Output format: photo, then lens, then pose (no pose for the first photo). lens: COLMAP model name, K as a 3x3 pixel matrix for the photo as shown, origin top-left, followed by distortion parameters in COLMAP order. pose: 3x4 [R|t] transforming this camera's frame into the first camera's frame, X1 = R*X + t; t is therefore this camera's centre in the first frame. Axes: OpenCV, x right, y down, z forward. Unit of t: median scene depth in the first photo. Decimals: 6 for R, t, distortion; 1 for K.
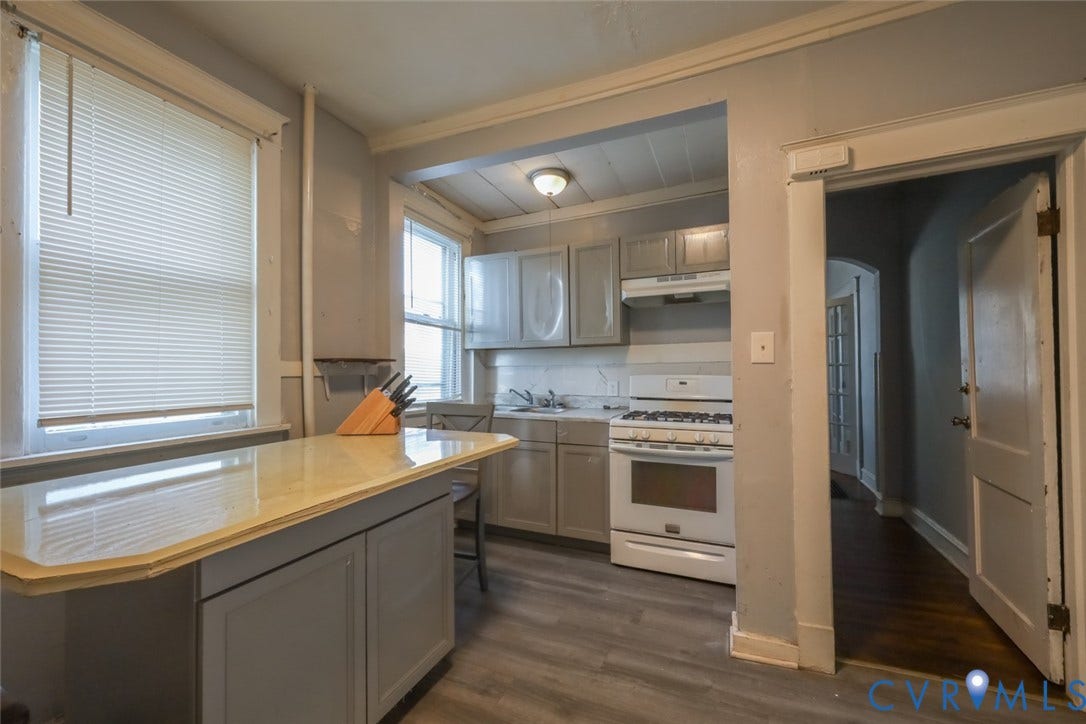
lens RADIAL K [[446.7, 0, 543.0], [0, 446.7, 362.0], [0, 0, 1]] dist [-0.001961, -0.000249]
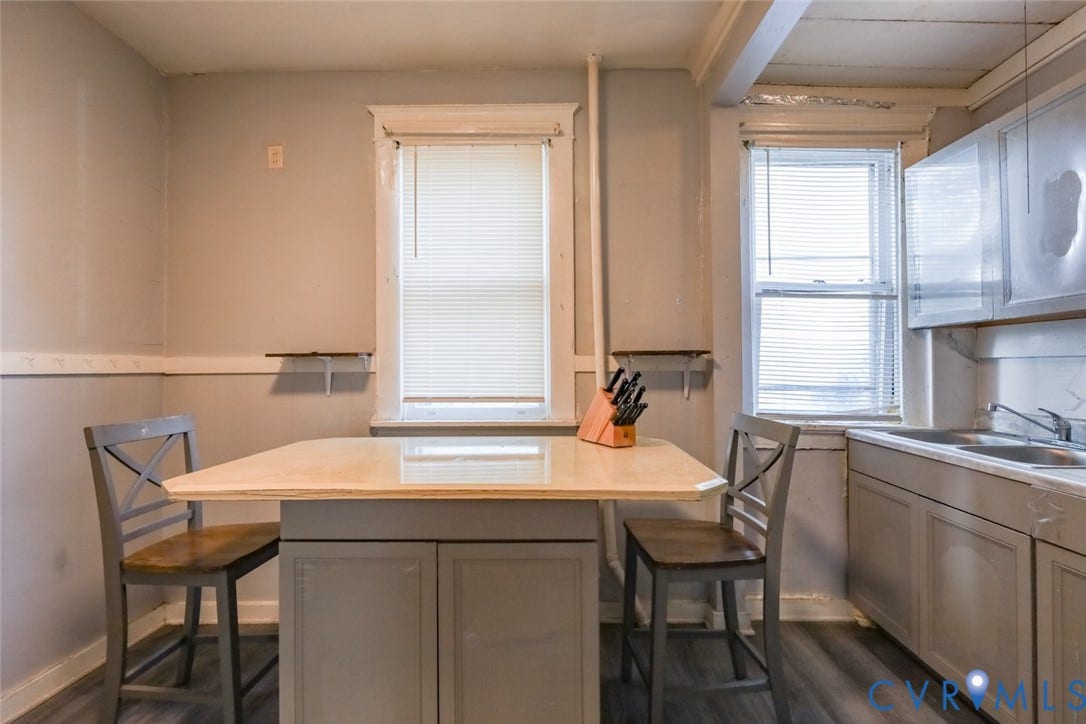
lens RADIAL K [[500.2, 0, 543.0], [0, 500.2, 362.0], [0, 0, 1]] dist [-0.001306, -0.000069]
pose [[0.372251, -0.002469, -0.928129, 0.298256], [0.015733, 0.999870, 0.003651, 0.004961], [0.927999, -0.015962, 0.372241, 0.388897]]
